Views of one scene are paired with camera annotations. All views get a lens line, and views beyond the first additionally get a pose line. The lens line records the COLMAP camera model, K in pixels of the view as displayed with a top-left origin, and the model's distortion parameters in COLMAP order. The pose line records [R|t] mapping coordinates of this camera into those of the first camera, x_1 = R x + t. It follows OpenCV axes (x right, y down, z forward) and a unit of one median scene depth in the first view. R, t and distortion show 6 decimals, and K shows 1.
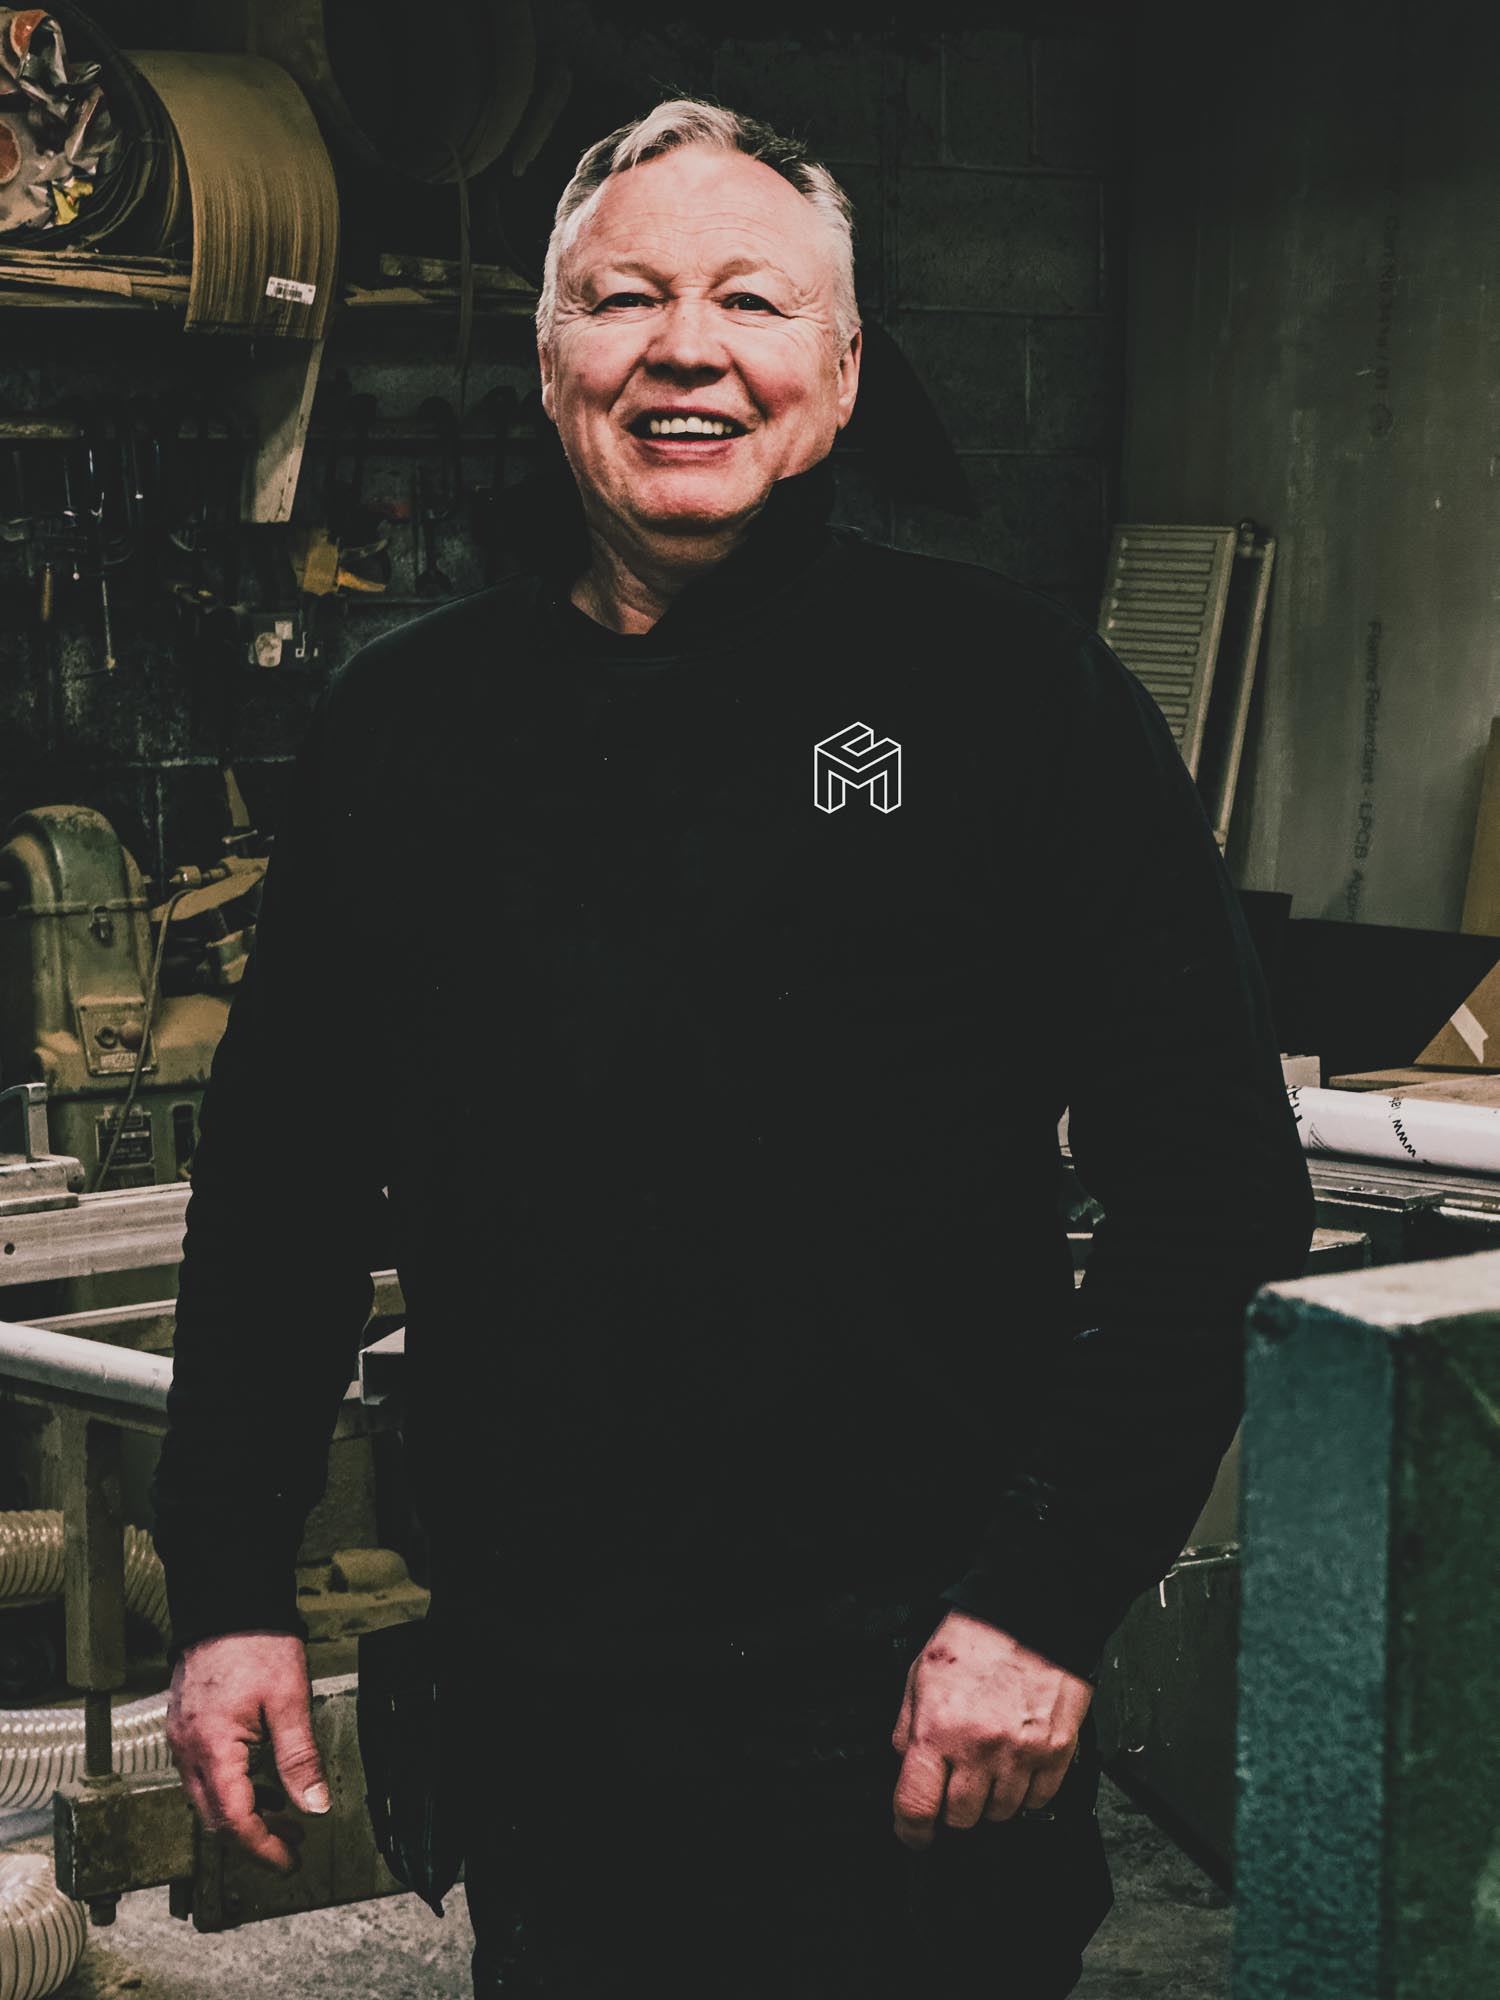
lens RADIAL K [[4450.5, 0, 750.7], [0, 4450.5, 998.4], [0, 0, 1]] dist [0.185386, 0.000000]
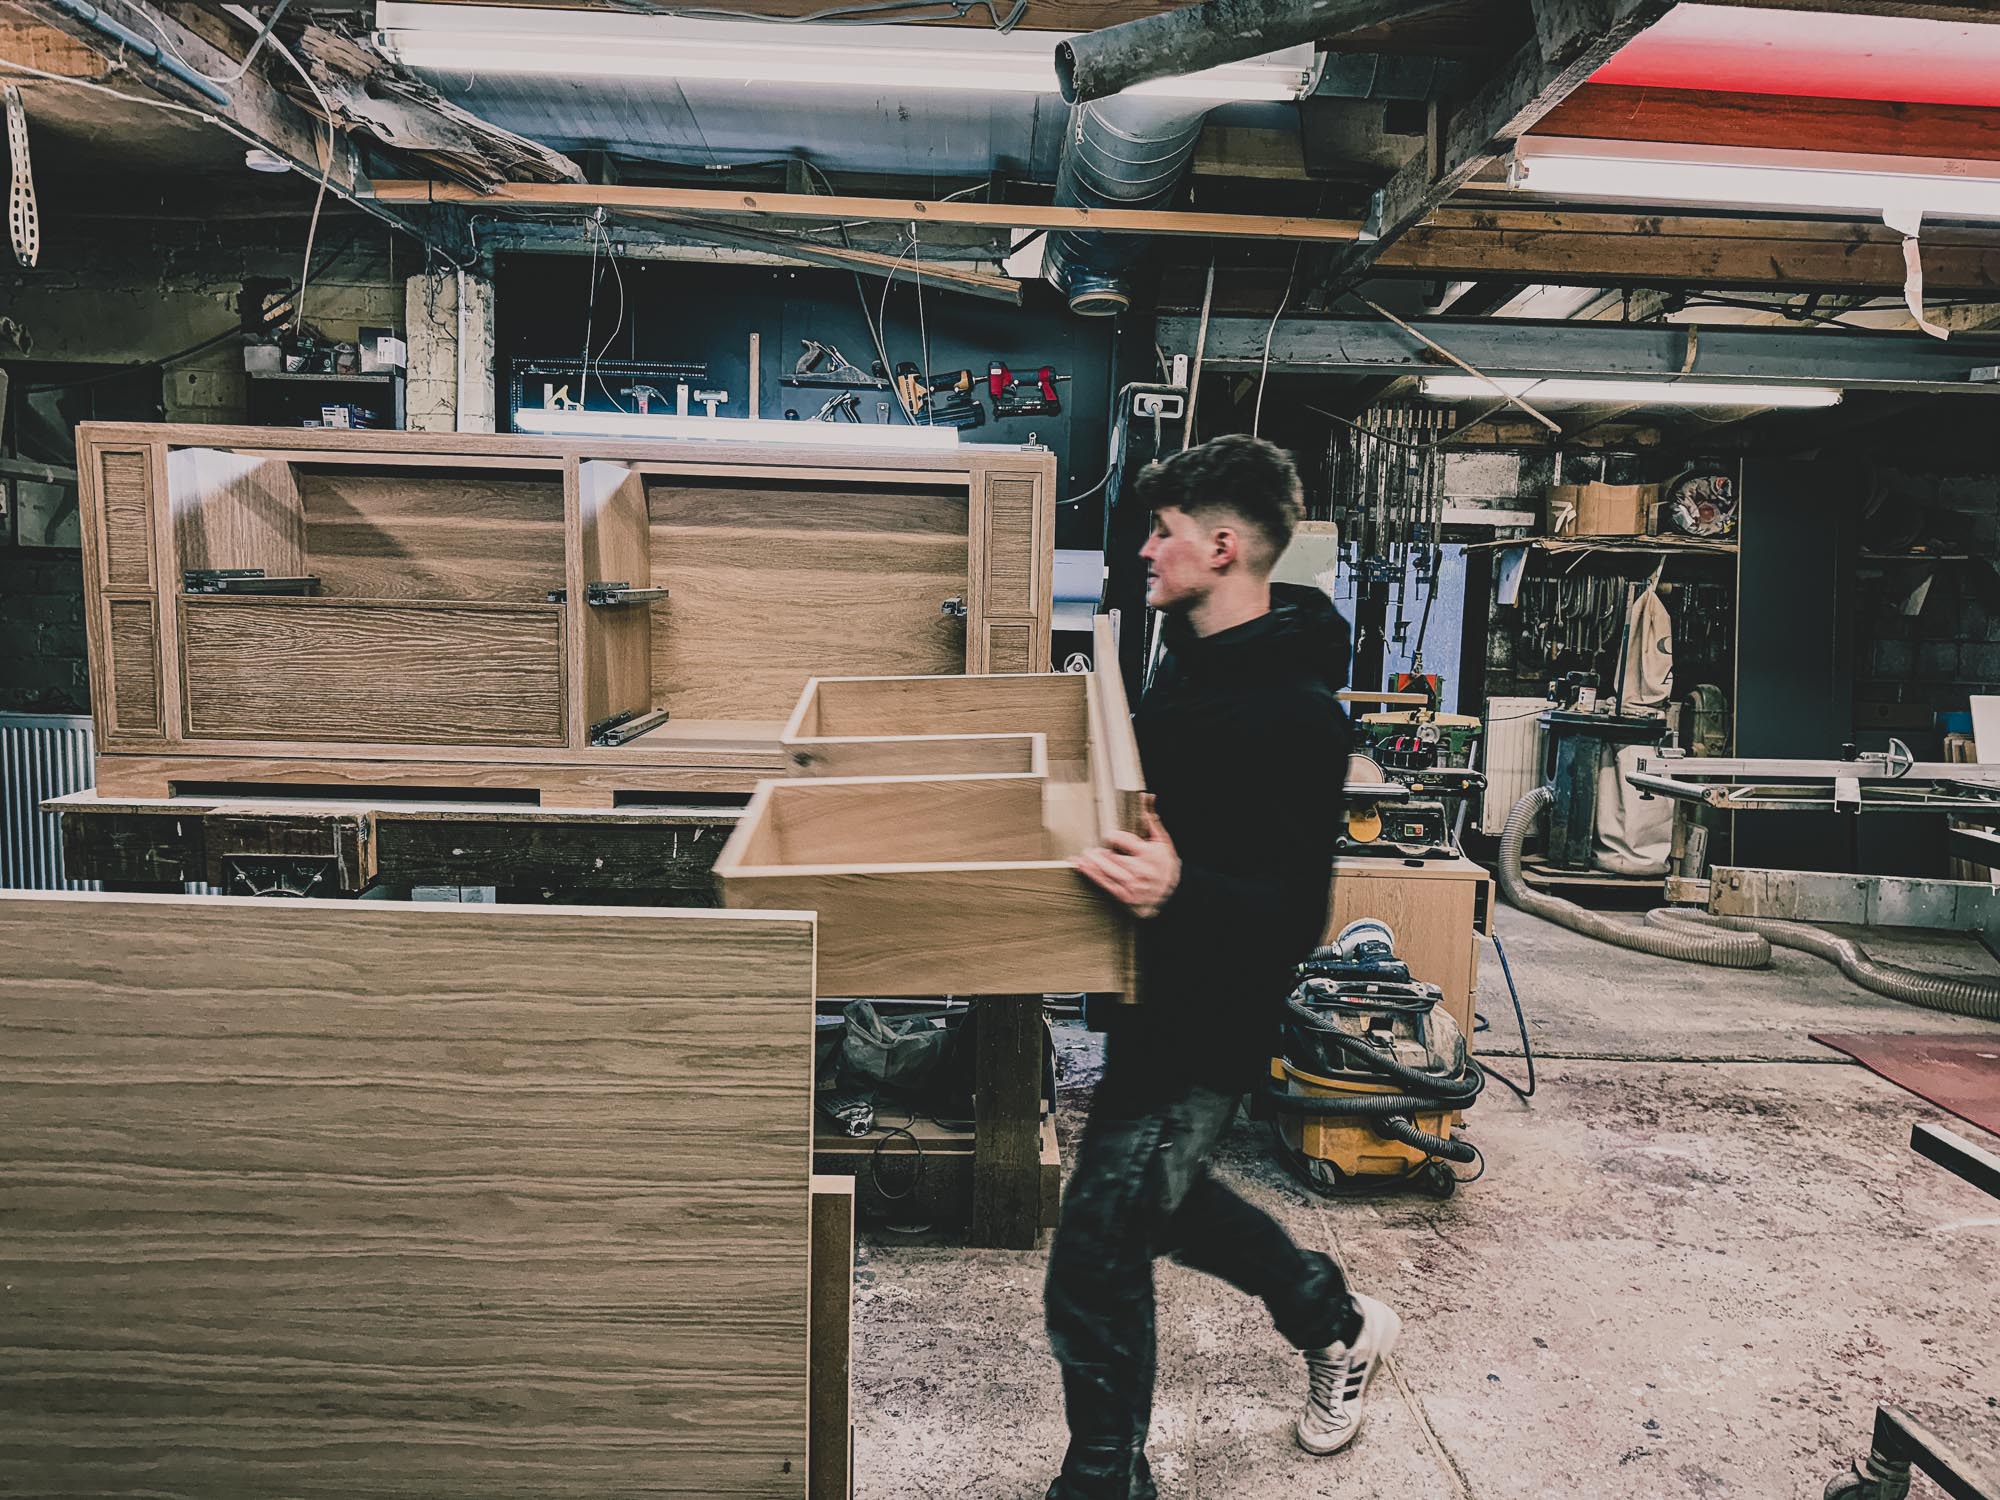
lens RADIAL K [[1430.5, 0, 997.4], [0, 1430.5, 752.0], [0, 0, 1]] dist [0.001600, -0.007012]
pose [[0.821648, 0.098224, -0.561468, 0.038943], [-0.099890, 0.994609, 0.027820, 0.040867], [0.561174, 0.033227, 0.827031, -0.341736]]
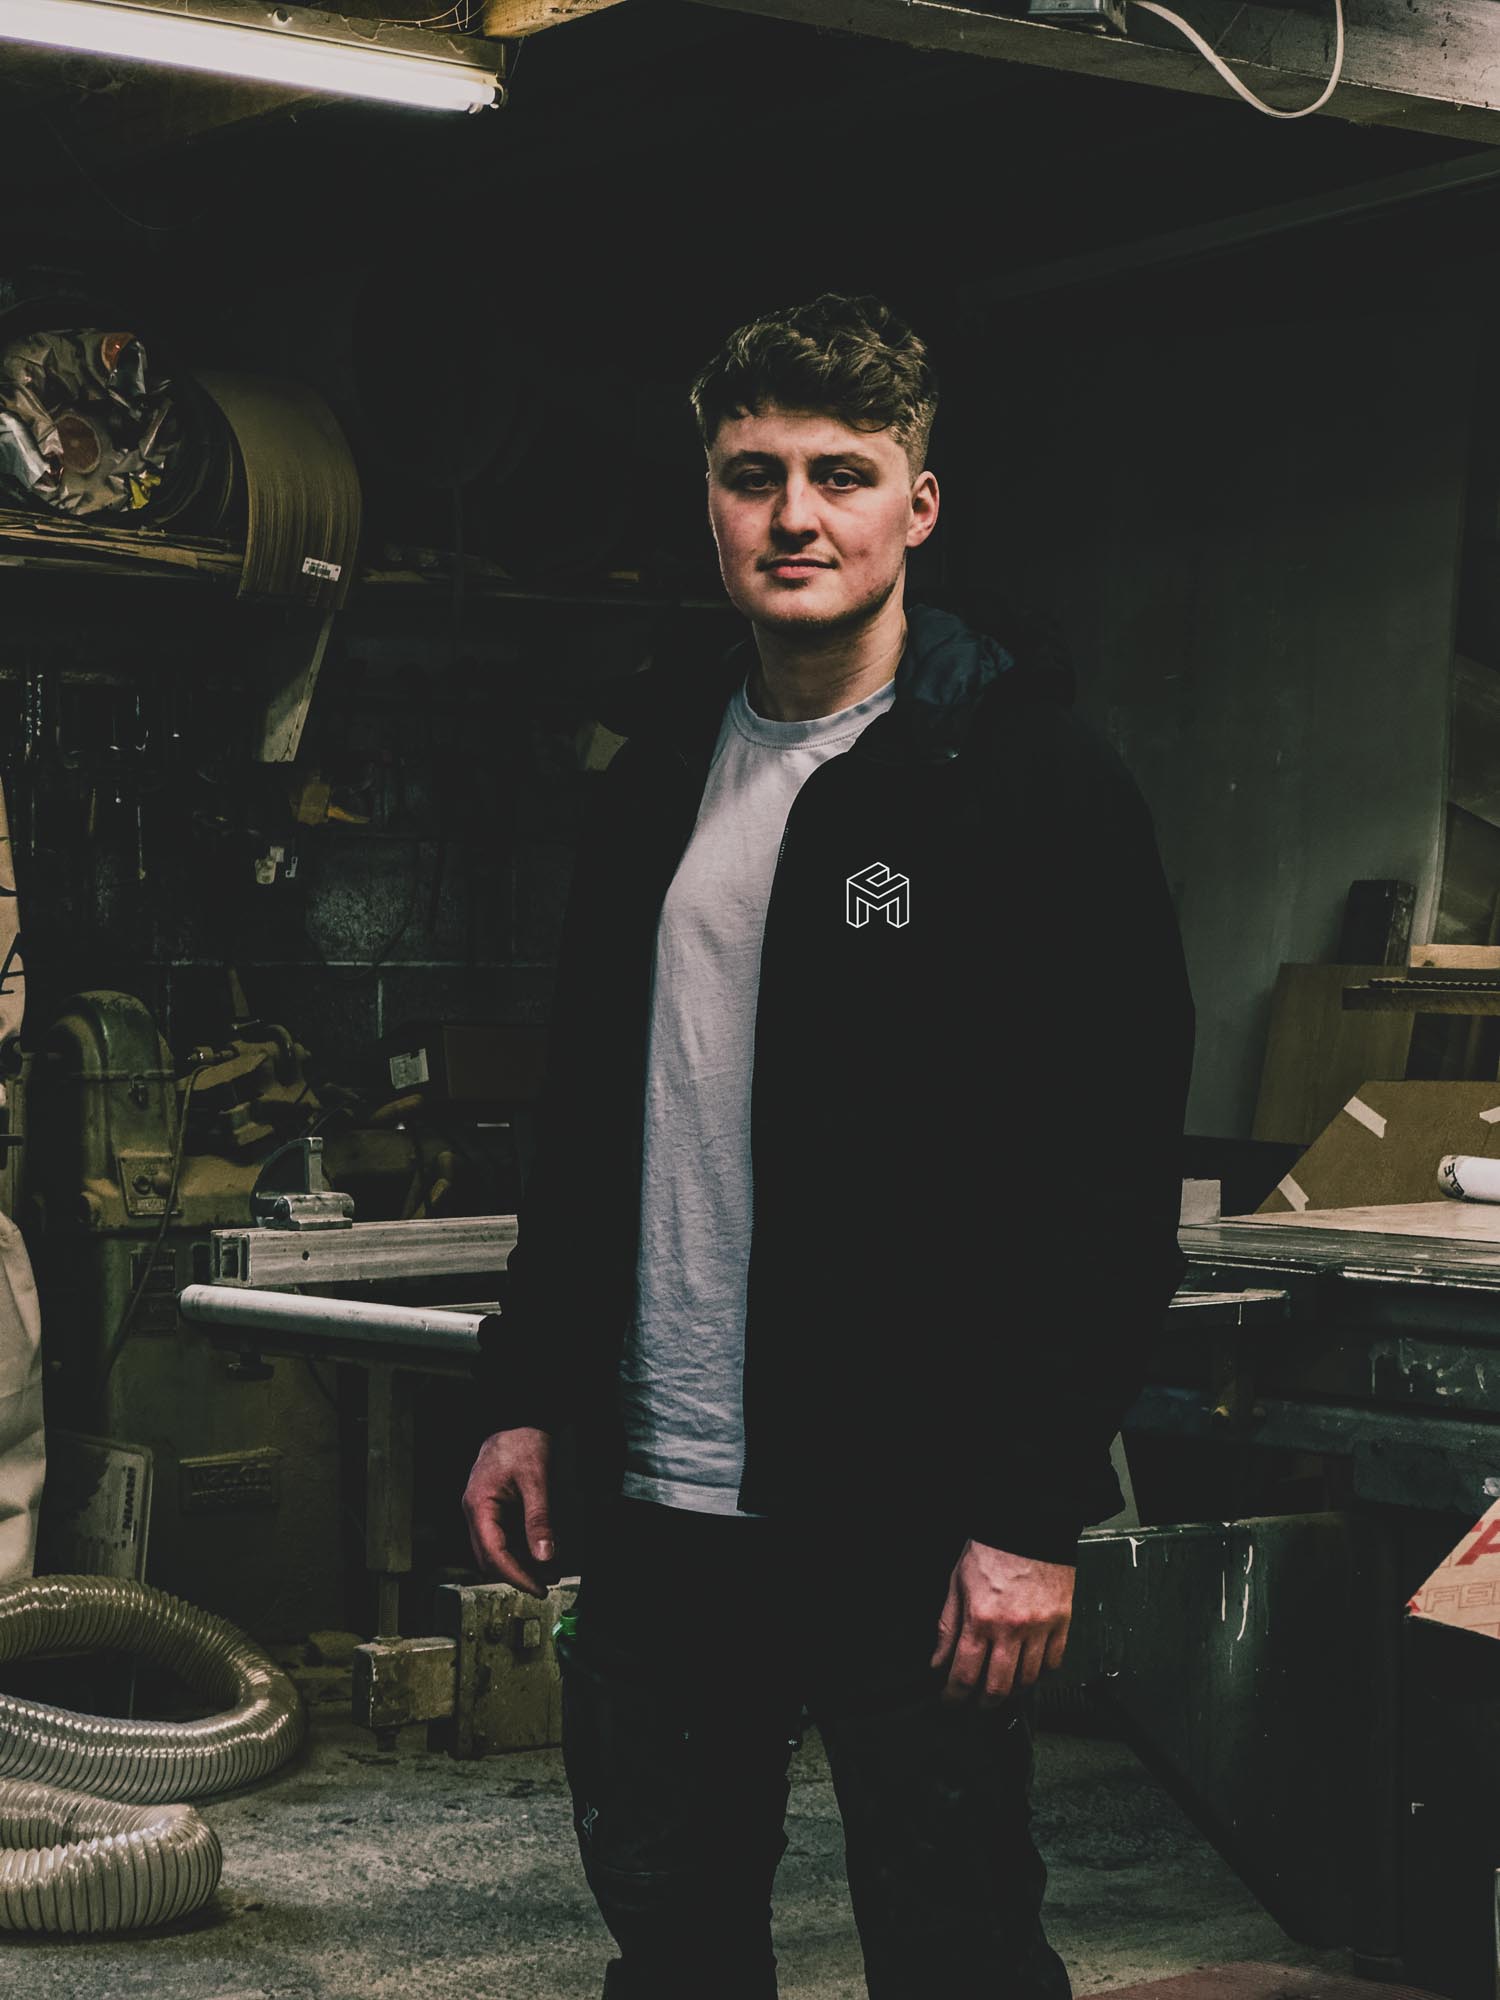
lens RADIAL K [[4450.5, 0, 746.3], [0, 4450.5, 1005.7], [0, 0, 1]] dist [0.185386, 0.000000]
pose [[0.995770, 0.030930, 0.086522, -0.088613], [-0.024632, 0.997033, -0.072925, 0.043865], [-0.088521, 0.070485, 0.993577, -0.196112]]
